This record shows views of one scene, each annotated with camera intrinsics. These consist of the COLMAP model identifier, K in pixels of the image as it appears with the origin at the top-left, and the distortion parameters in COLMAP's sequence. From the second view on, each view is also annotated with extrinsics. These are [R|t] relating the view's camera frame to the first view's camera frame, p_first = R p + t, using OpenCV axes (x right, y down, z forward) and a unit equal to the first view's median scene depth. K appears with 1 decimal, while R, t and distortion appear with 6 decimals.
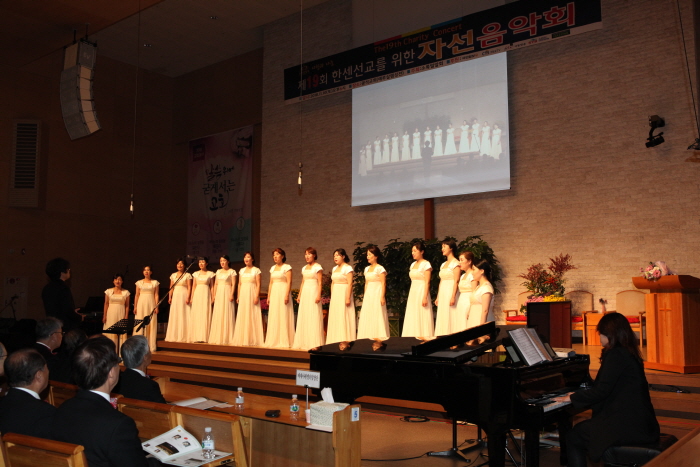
lens RADIAL K [[661.9, 0, 350.0], [0, 661.9, 233.5], [0, 0, 1]] dist [-0.073800, 0.111551]
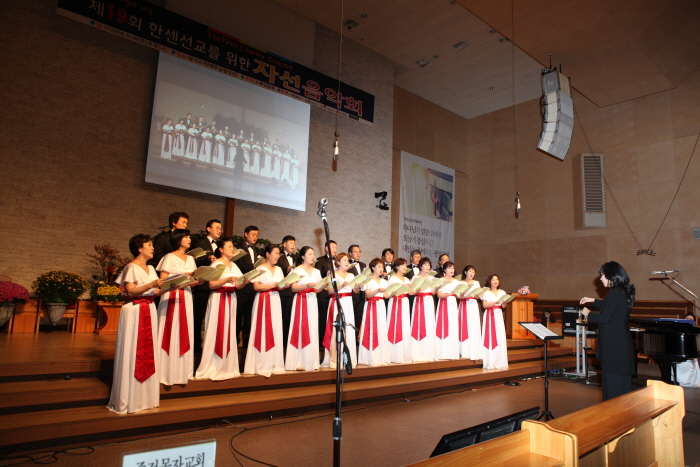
lens RADIAL K [[478.5, 0, 350.0], [0, 478.5, 233.5], [0, 0, 1]] dist [-0.101861, 0.074008]
pose [[0.183979, 0.150948, 0.971271, -0.616066], [-0.131899, 0.982992, -0.127785, 0.079226], [-0.974040, -0.104600, 0.200760, 0.704565]]
